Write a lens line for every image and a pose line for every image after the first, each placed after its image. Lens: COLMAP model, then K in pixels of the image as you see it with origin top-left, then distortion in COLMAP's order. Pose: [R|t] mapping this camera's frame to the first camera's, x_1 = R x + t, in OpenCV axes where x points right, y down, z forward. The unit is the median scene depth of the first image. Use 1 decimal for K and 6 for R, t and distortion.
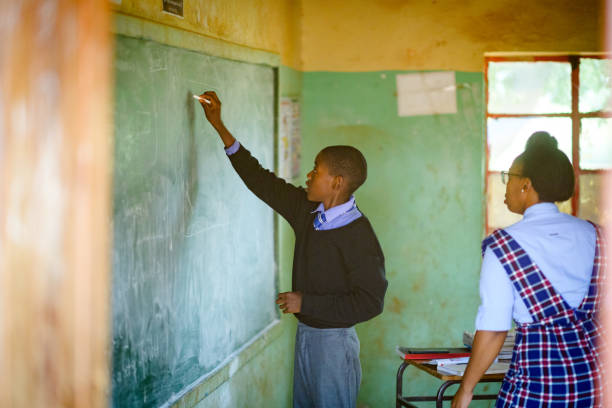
lens RADIAL K [[1863.7, 0, 306.0], [0, 1863.7, 204.0], [0, 0, 1]] dist [-0.093223, -0.992593]
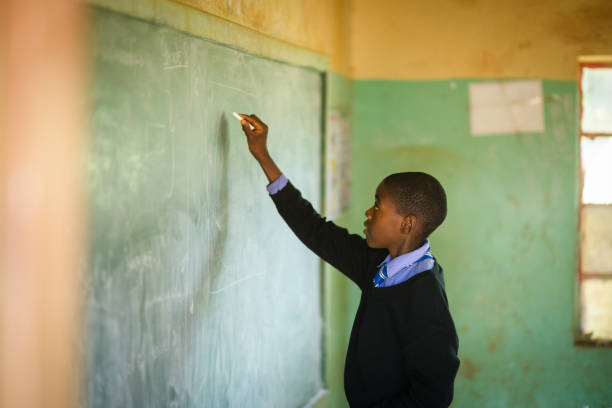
lens RADIAL K [[1982.0, 0, 306.0], [0, 1982.0, 204.0], [0, 0, 1]] dist [-0.041232, -0.112437]
pose [[0.999904, 0.006003, -0.012526, -0.014158], [-0.006174, 0.999889, -0.013590, -0.006211], [0.012443, 0.013666, 0.999829, 0.173183]]
